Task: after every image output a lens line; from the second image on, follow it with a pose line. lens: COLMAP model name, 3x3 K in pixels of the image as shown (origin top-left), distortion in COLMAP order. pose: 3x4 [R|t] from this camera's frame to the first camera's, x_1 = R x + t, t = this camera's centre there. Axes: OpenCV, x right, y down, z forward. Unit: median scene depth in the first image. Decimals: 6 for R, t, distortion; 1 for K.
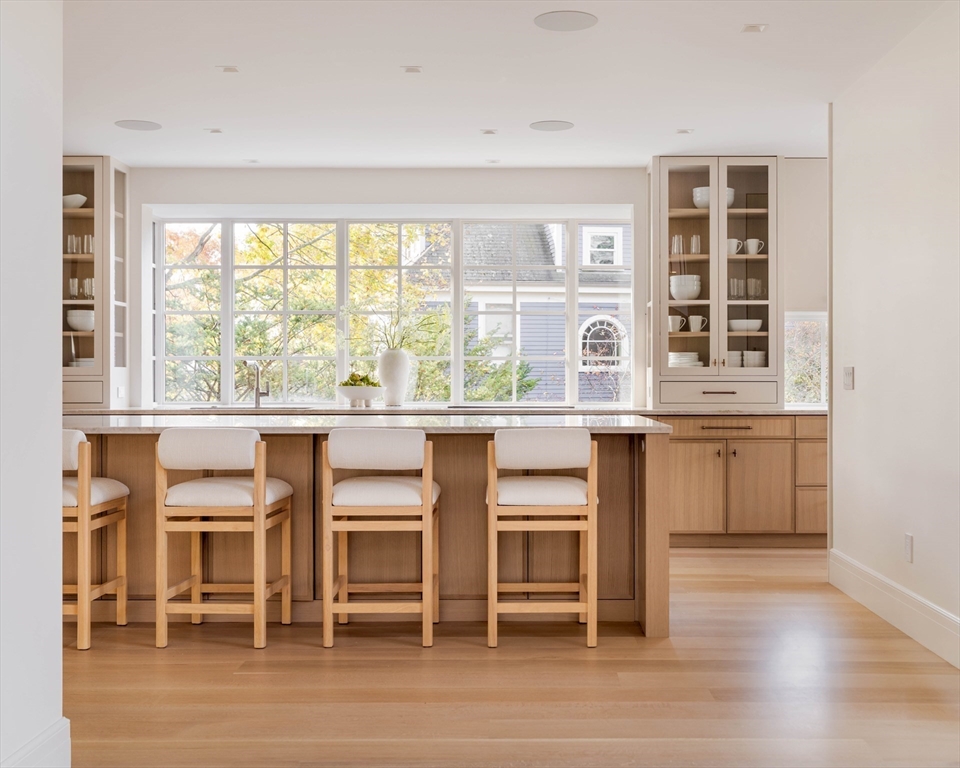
lens RADIAL K [[1122.6, 0, 480.0], [0, 1122.6, 384.0], [0, 0, 1]] dist [0.023766, 0.012861]
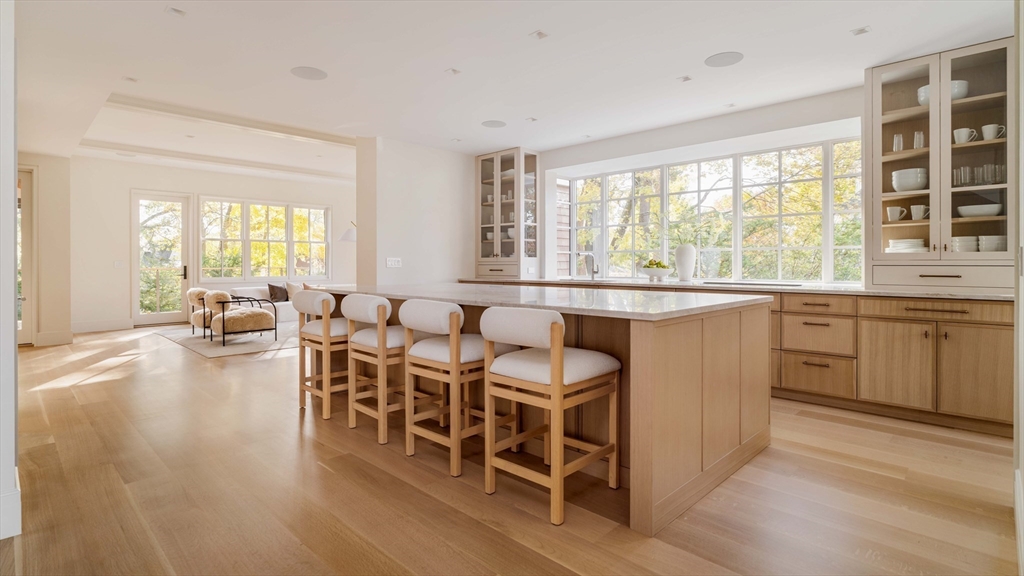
lens RADIAL K [[489.4, 0, 513.4], [0, 489.4, 265.7], [0, 0, 1]] dist [-0.000581, 0.000024]
pose [[0.737272, 0.002699, -0.675591, 0.227211], [-0.002842, 0.999996, 0.000894, -0.001424], [0.675591, 0.001261, 0.737276, 0.390003]]
